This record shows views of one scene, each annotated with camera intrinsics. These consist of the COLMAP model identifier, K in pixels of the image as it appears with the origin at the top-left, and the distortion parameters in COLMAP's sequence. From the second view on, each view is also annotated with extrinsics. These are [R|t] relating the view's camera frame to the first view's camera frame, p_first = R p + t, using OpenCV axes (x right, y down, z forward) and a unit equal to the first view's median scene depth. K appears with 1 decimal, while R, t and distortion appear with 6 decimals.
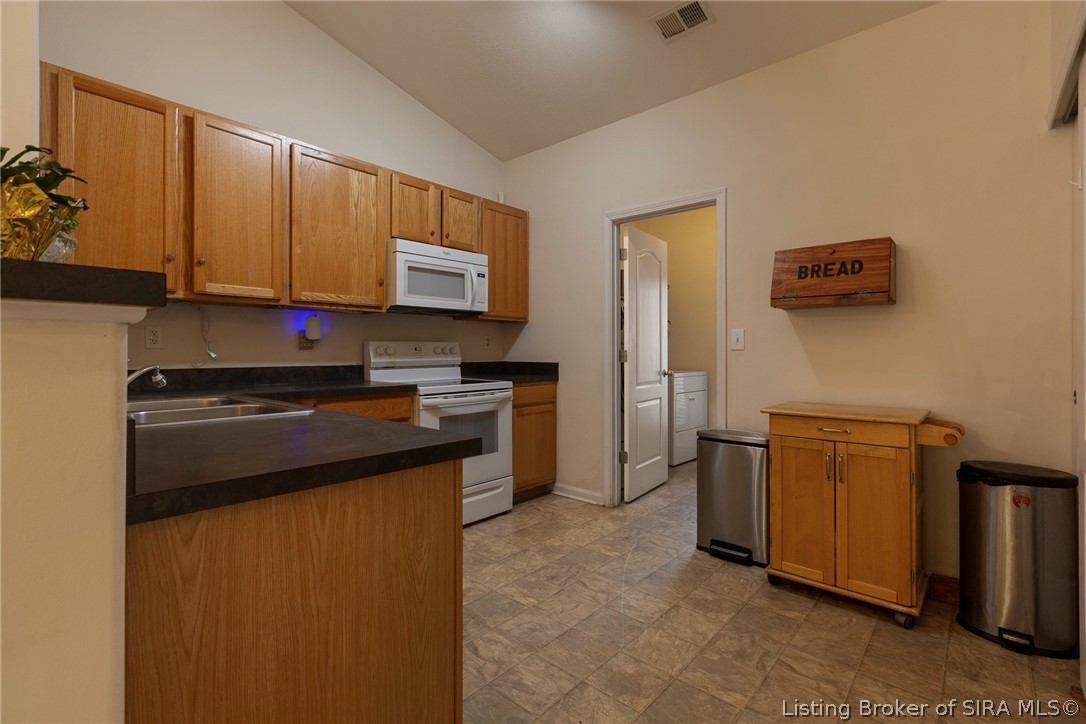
lens RADIAL K [[488.8, 0, 537.0], [0, 488.8, 349.2], [0, 0, 1]] dist [-0.001762, -0.000874]
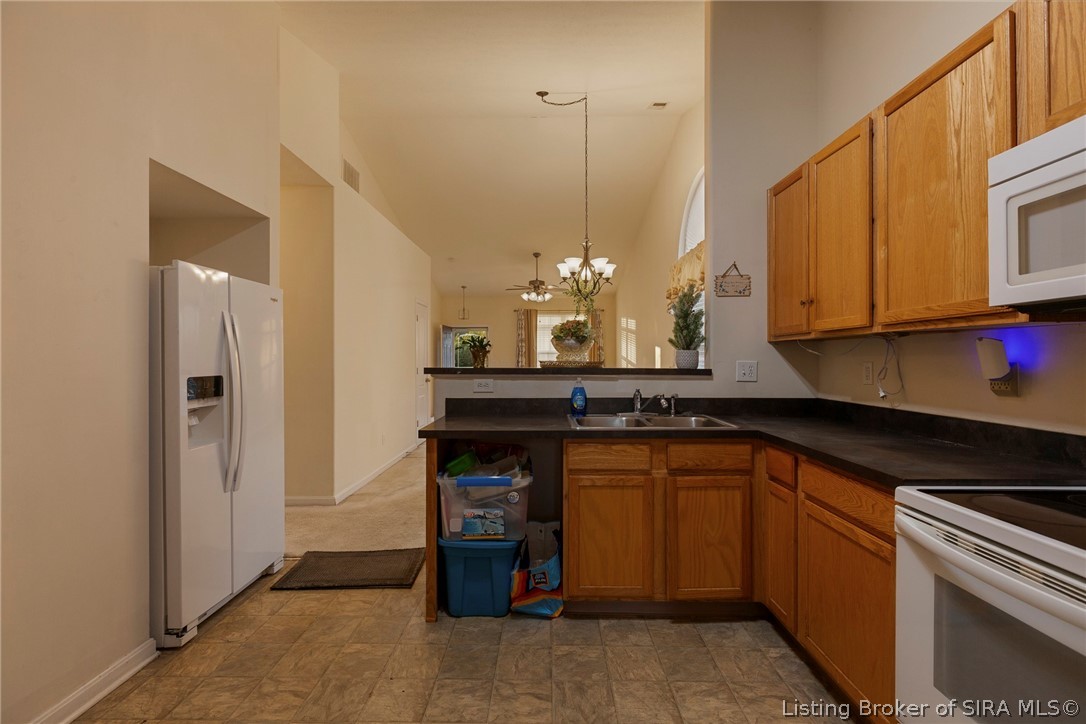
lens RADIAL K [[483.5, 0, 541.0], [0, 483.5, 358.4], [0, 0, 1]] dist [0.002586, 0.000203]
pose [[-0.749385, -0.001441, -0.662133, 0.326236], [0.003023, 0.999980, -0.005598, -0.043221], [0.662127, -0.006197, -0.749366, 1.090082]]
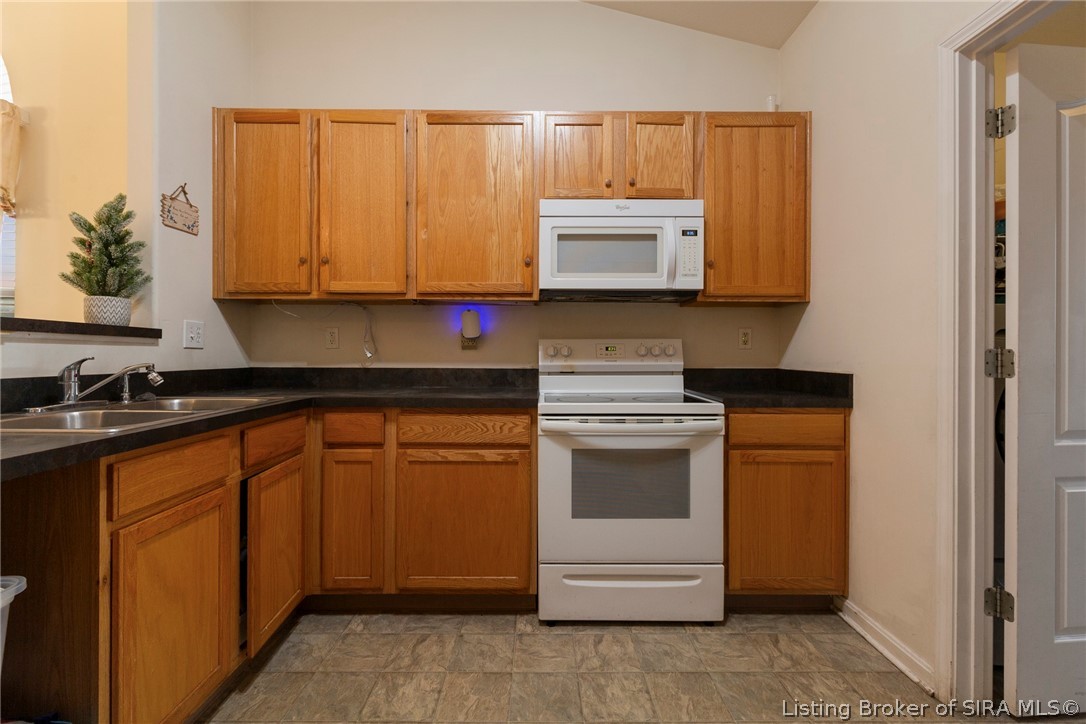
lens RADIAL K [[482.2, 0, 540.9], [0, 482.2, 352.6], [0, 0, 1]] dist [-0.000078, 0.000408]
pose [[0.674281, 0.001607, -0.738473, 0.262974], [-0.000260, 0.999998, 0.001939, 0.004917], [0.738475, -0.001116, 0.674280, 0.520949]]
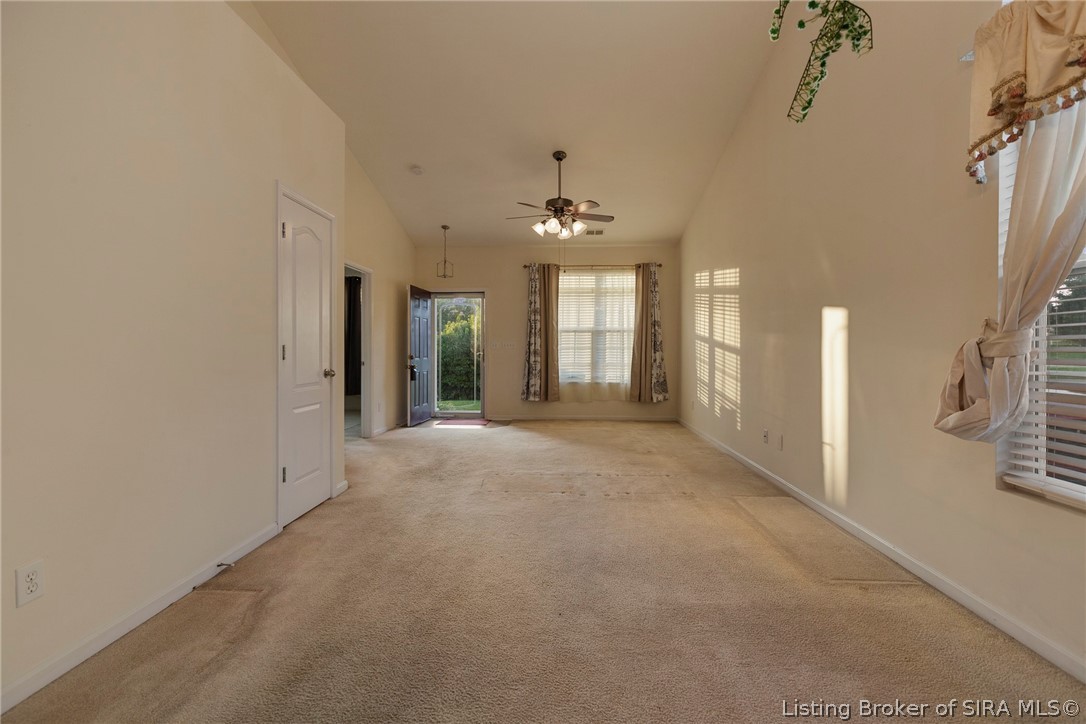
lens RADIAL K [[482.2, 0, 540.9], [0, 482.2, 352.6], [0, 0, 1]] dist [-0.000078, 0.000408]
pose [[-0.775493, 0.002873, -0.631350, -0.546940], [0.000657, 0.999993, 0.003744, -0.002566], [0.631356, 0.002489, -0.775489, 0.067415]]
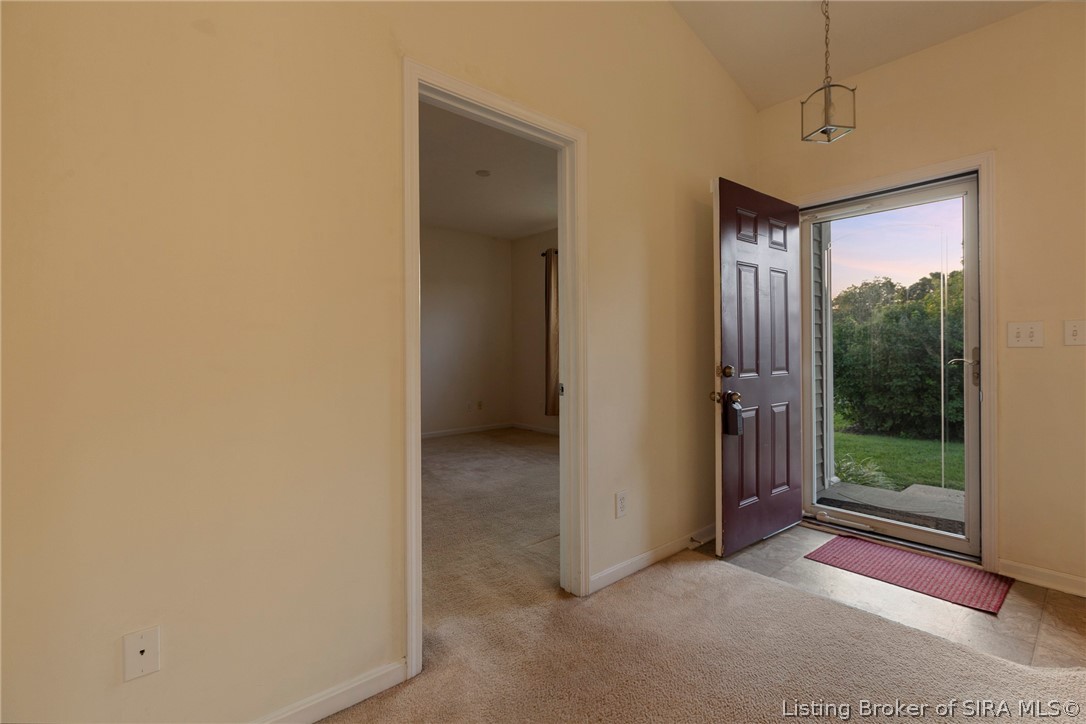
lens RADIAL K [[482.2, 0, 540.9], [0, 482.2, 352.6], [0, 0, 1]] dist [-0.000078, 0.000408]
pose [[-0.991058, 0.005297, 0.133329, -1.315283], [0.005491, 0.999984, 0.001086, -0.008911], [-0.133321, 0.001809, -0.991071, -1.218852]]
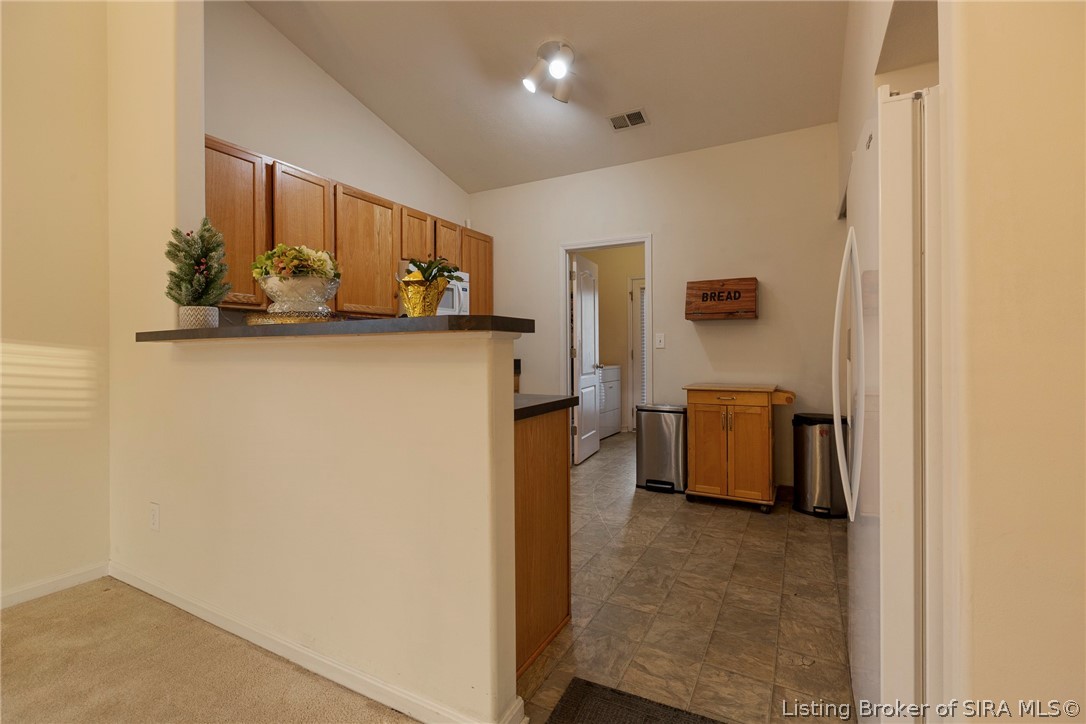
lens RADIAL K [[480.9, 0, 539.2], [0, 480.9, 349.9], [0, 0, 1]] dist [-0.000610, 0.000344]
pose [[0.972537, -0.006738, 0.232649, -0.258301], [0.005812, 0.999972, 0.004669, -0.002042], [-0.232674, -0.003189, 0.972550, -0.283960]]
